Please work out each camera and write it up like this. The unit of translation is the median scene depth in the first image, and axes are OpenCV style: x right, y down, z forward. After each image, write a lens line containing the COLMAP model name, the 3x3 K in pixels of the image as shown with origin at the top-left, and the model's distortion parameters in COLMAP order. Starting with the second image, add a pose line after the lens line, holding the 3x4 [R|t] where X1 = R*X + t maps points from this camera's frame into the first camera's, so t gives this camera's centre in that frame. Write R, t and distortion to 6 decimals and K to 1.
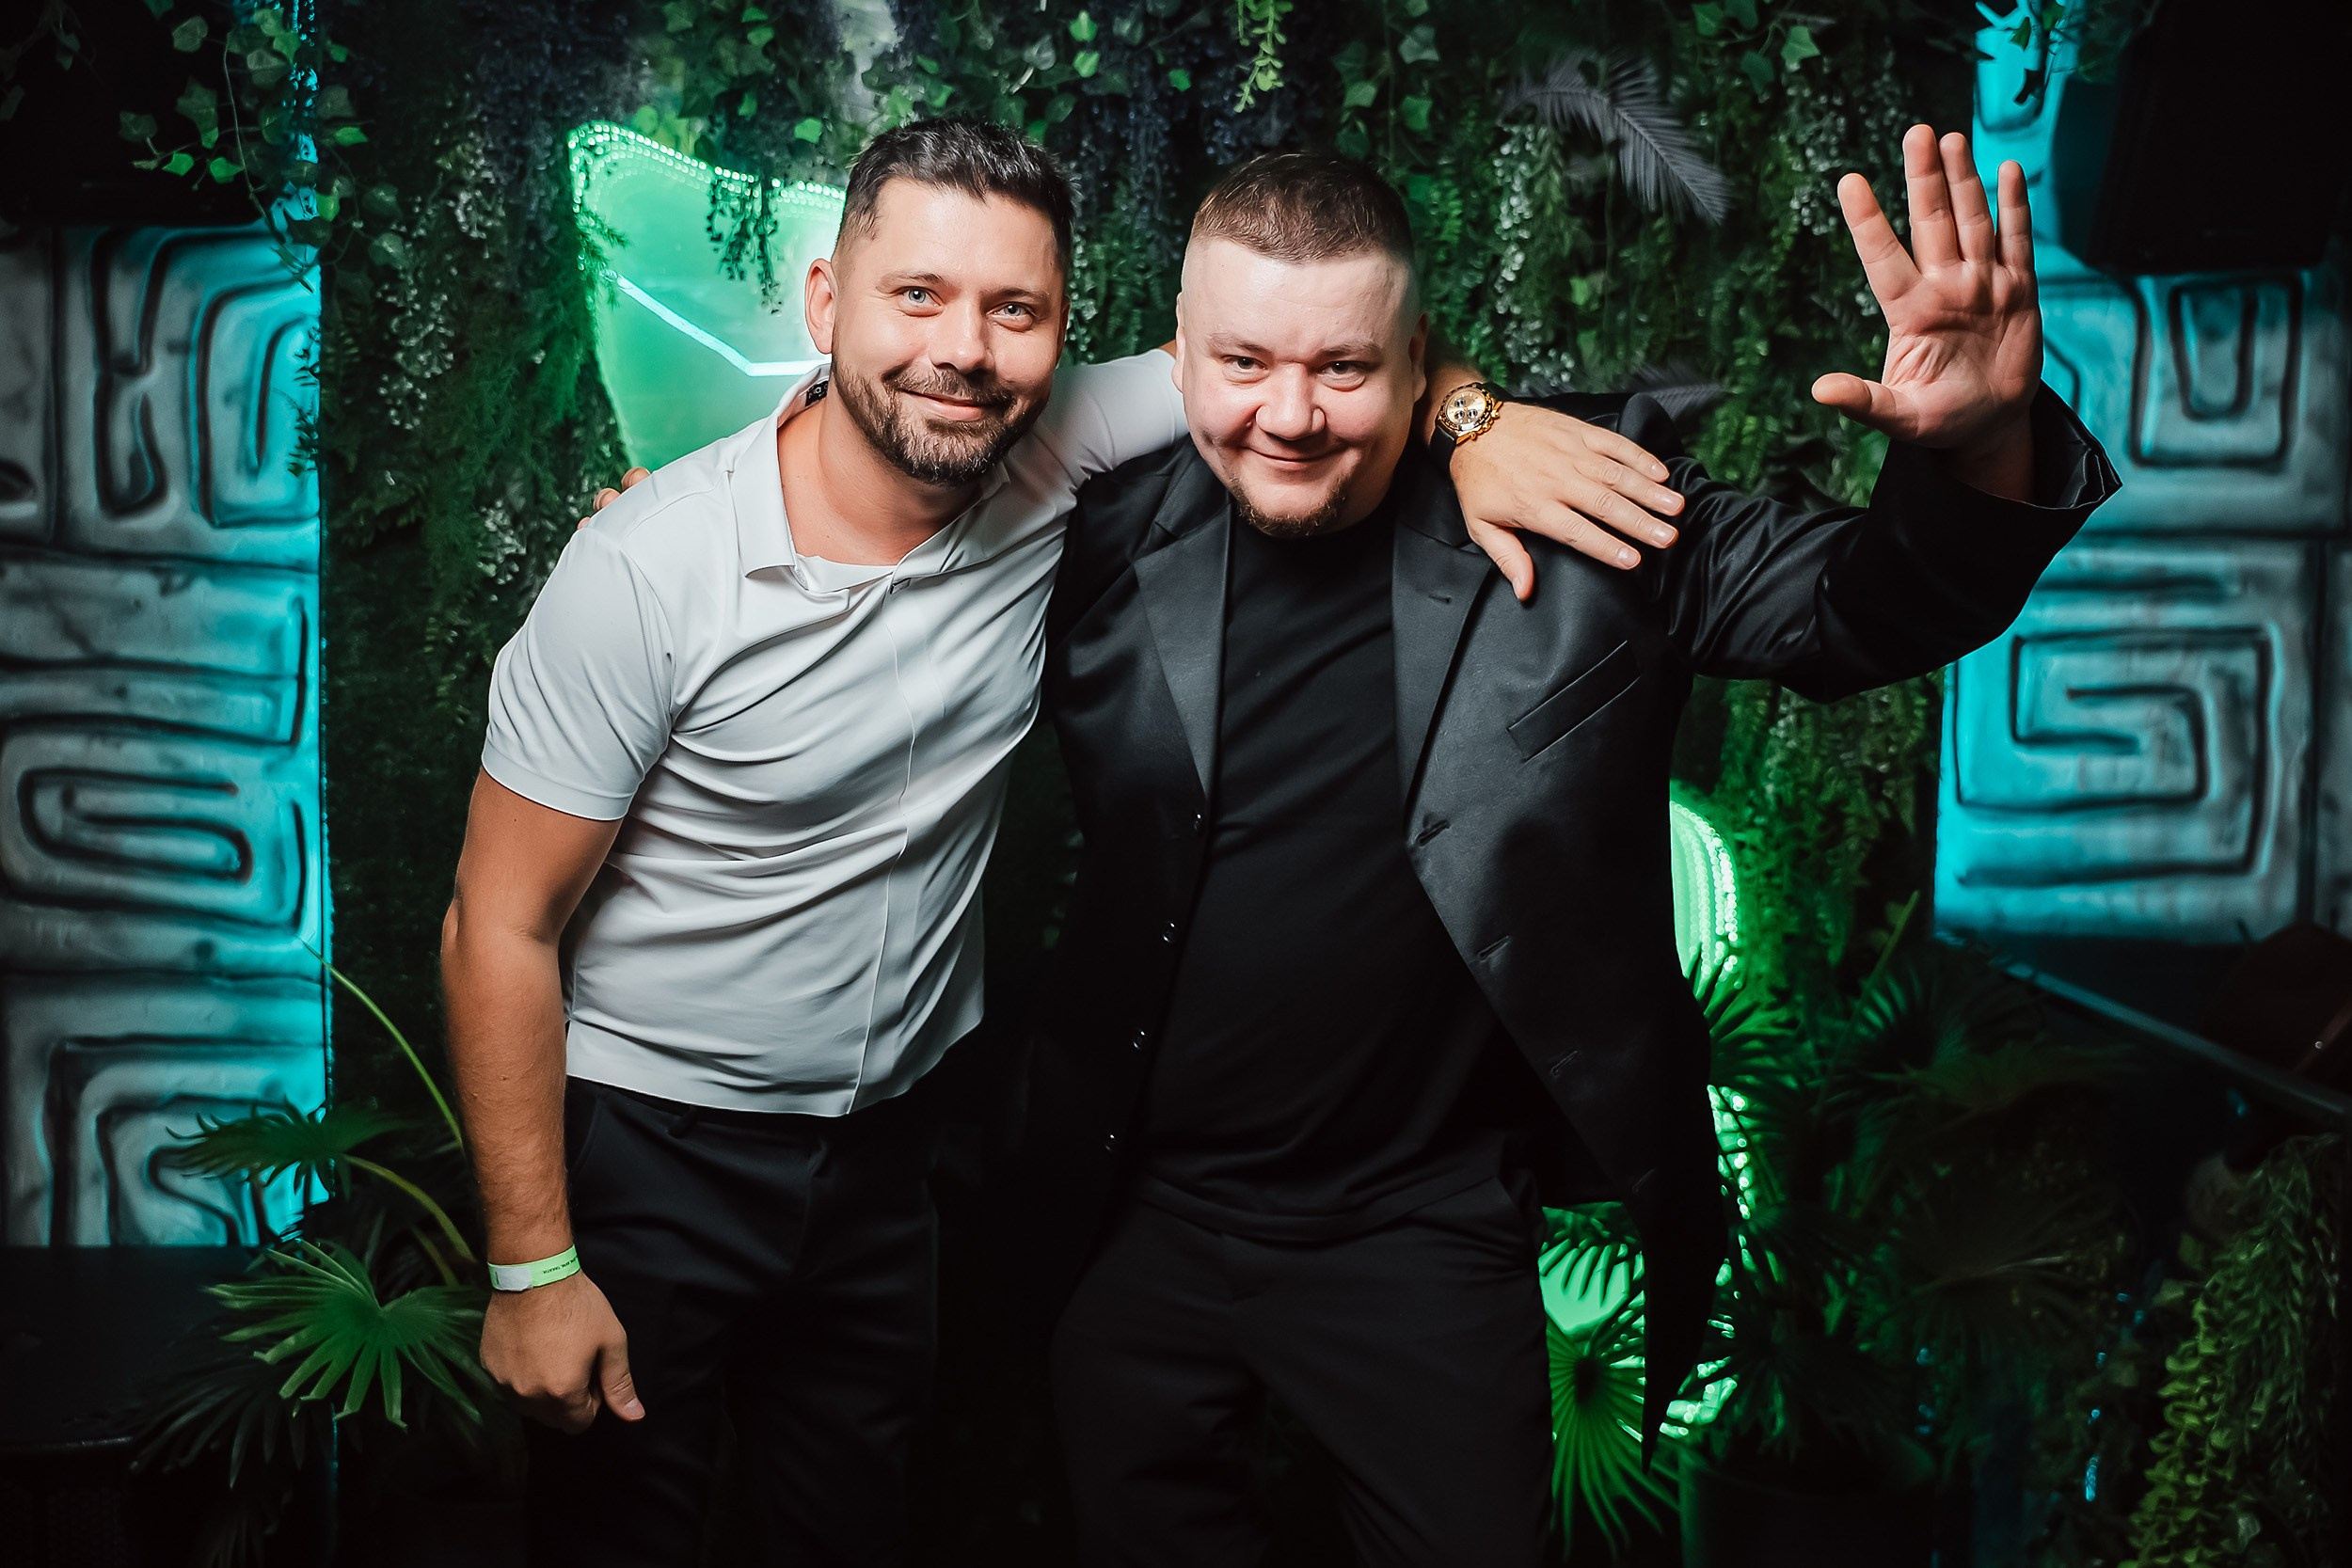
lens RADIAL K [[2371.4, 0, 1161.8], [0, 2371.4, 781.2], [0, 0, 1]] dist [0.006157, 0.022720]
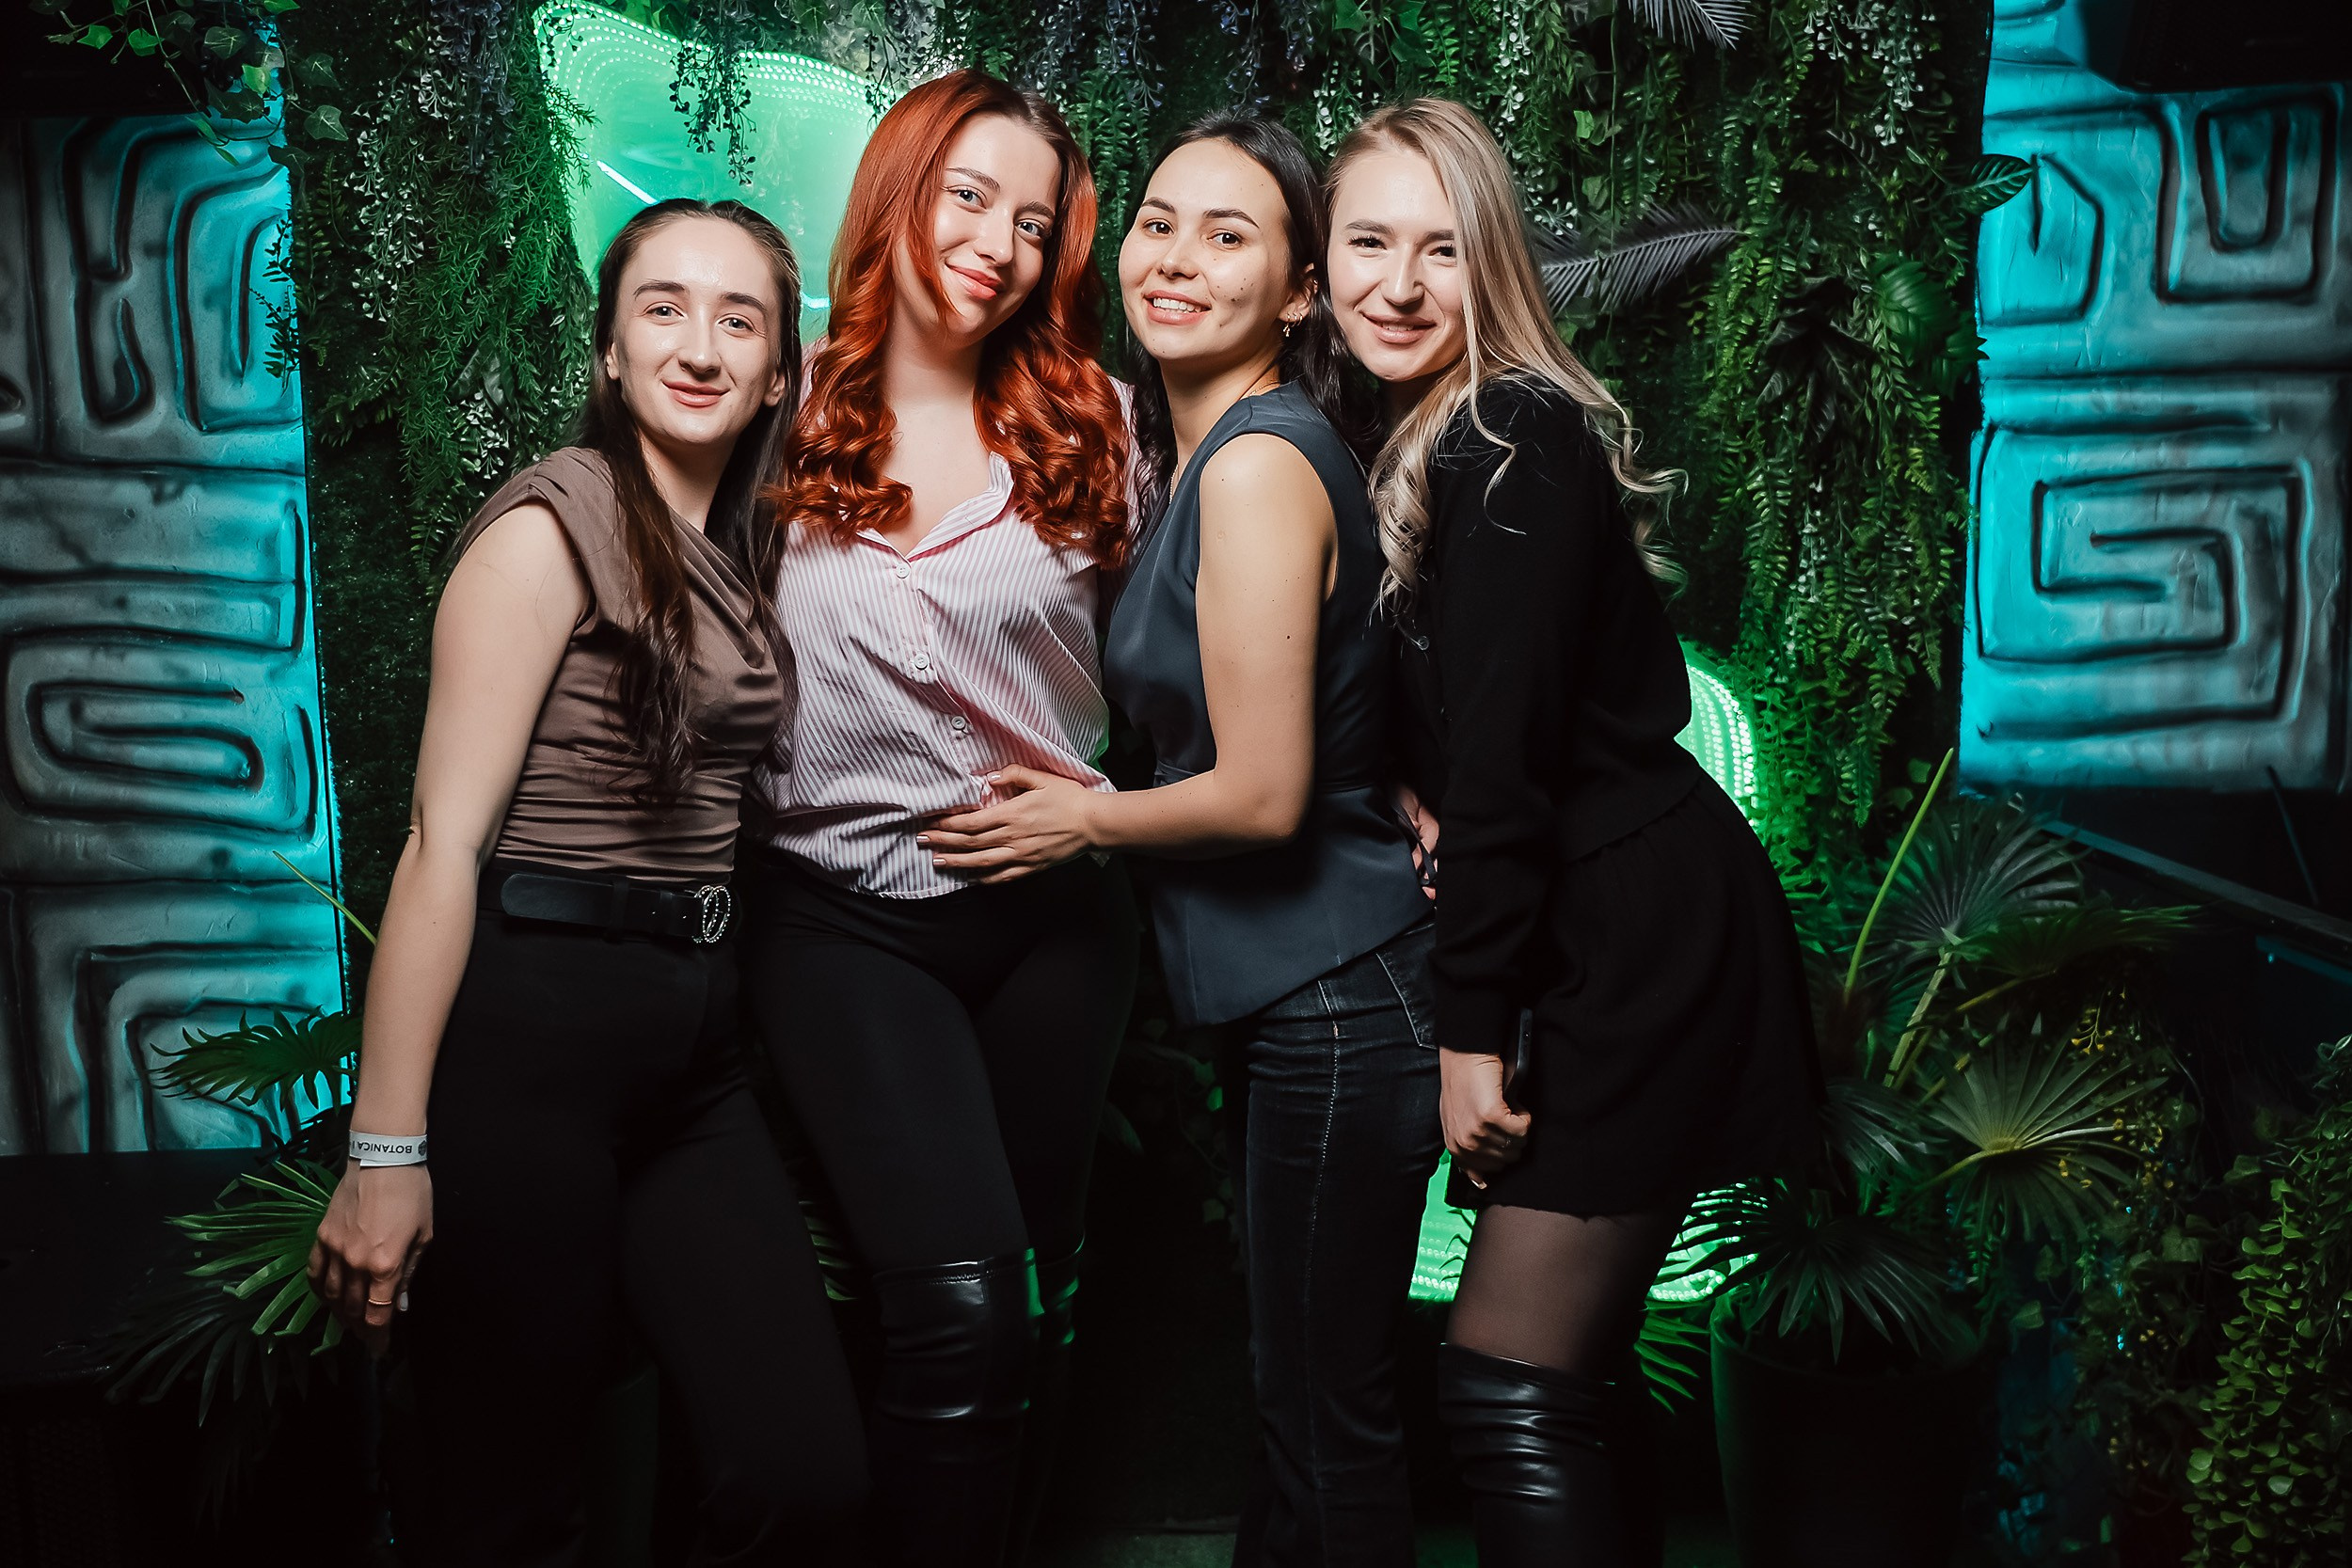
lens RADIAL K [[2057.7, 0, 1161.6], [0, 2057.7, 781.3], [0, 0, 1]] dist [-0.002312, 0.011614]
pose [[0.999184, -0.030062, -0.026985, 0.020211], [0.031493, 0.998031, 0.054252, 0.004415], [0.025301, -0.055057, 0.998163, 0.150362]]
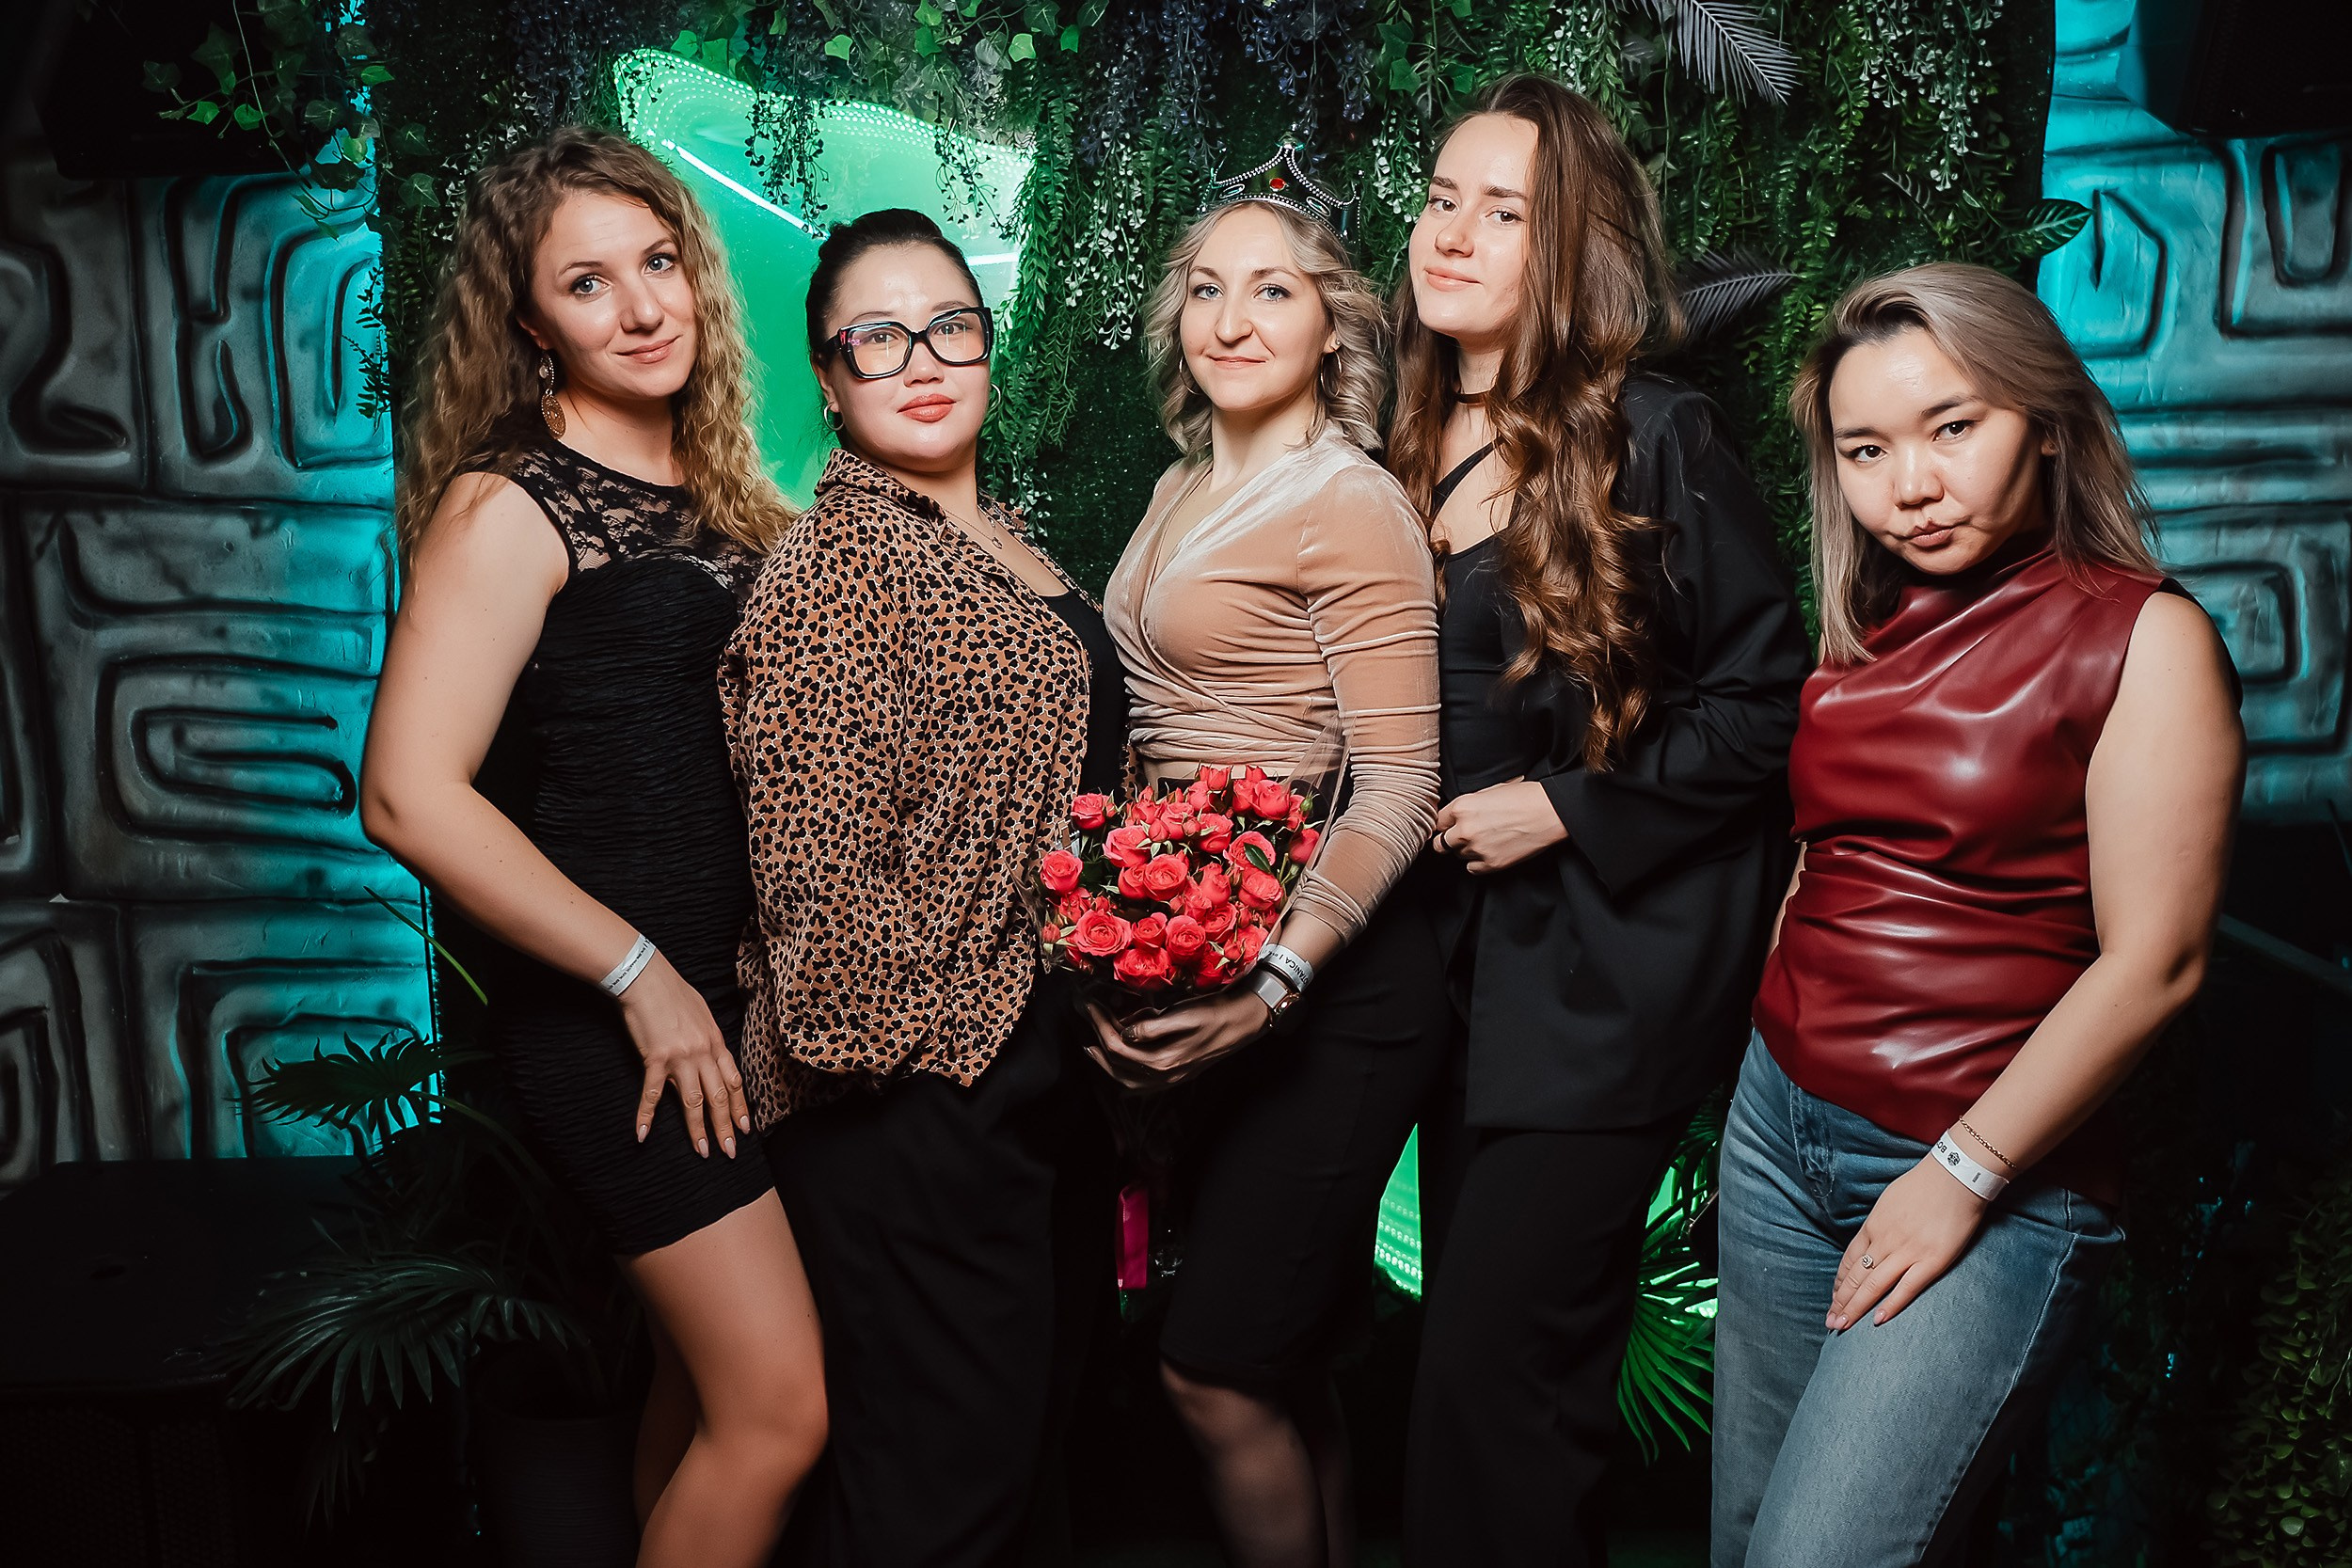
lens RADIAL K [[2121.8, 0, 1162.4], [0, 2121.8, 782.8], [0, 0, 1]] dist [0.000634, 0.006869]
pose [[0.997576, -0.024365, -0.065177, 0.031652], [0.029039, 0.997000, 0.071749, -0.027722], [0.063233, -0.073468, 0.995291, 0.103656]]
